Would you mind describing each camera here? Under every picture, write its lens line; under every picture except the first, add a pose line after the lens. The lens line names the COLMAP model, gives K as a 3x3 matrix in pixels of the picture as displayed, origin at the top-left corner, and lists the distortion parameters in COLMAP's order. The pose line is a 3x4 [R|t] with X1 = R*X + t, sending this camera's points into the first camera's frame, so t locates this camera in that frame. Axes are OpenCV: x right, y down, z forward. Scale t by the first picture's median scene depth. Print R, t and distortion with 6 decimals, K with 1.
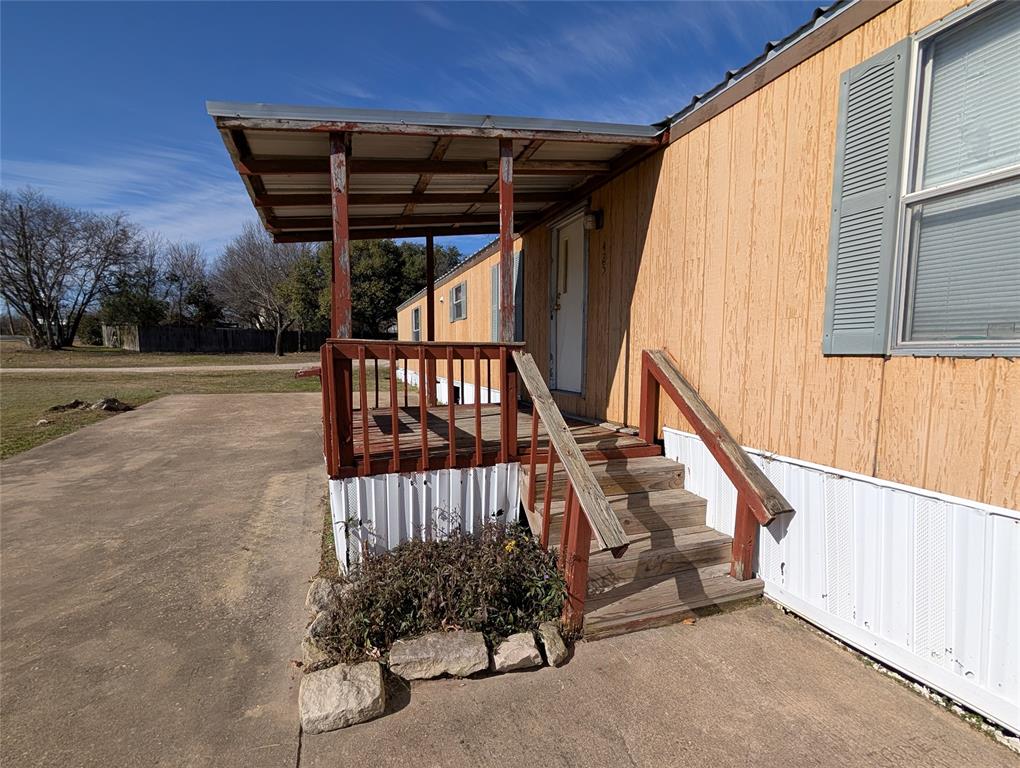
lens RADIAL K [[479.7, 0, 513.0], [0, 479.7, 400.1], [0, 0, 1]] dist [0.000758, -0.000897]
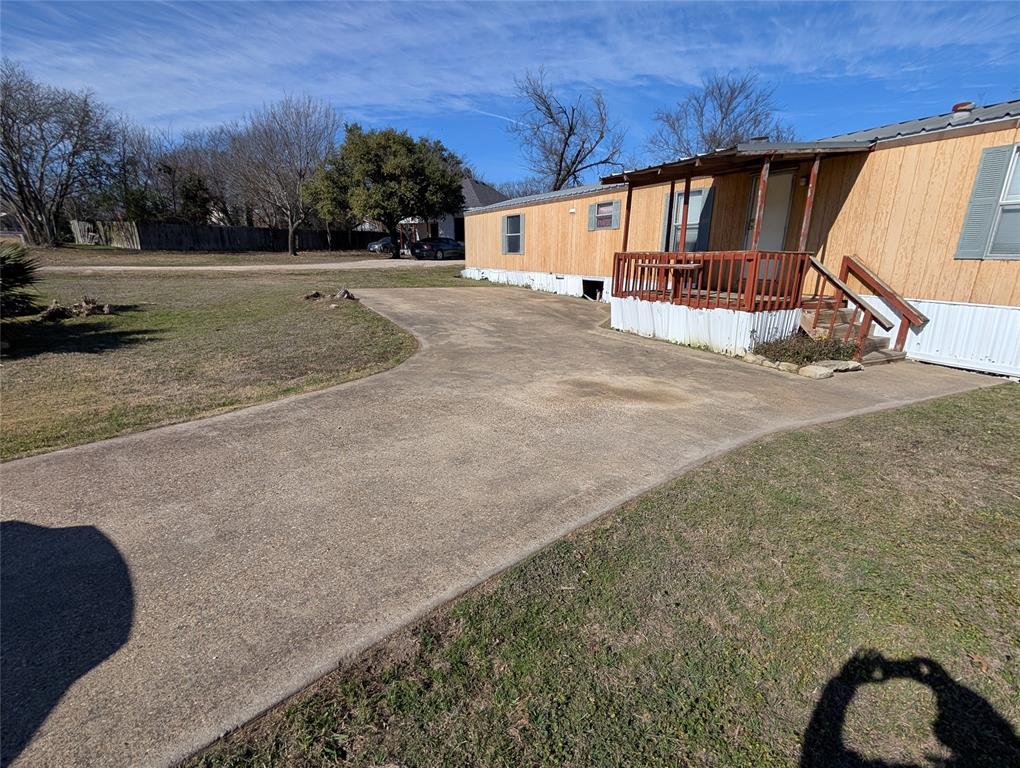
lens RADIAL K [[479.7, 0, 513.0], [0, 479.7, 400.1], [0, 0, 1]] dist [0.000758, -0.000897]
pose [[0.991332, -0.031521, 0.127541, -1.649477], [0.005761, 0.980286, 0.197499, 0.103452], [-0.131252, -0.195052, 0.971971, -1.091005]]
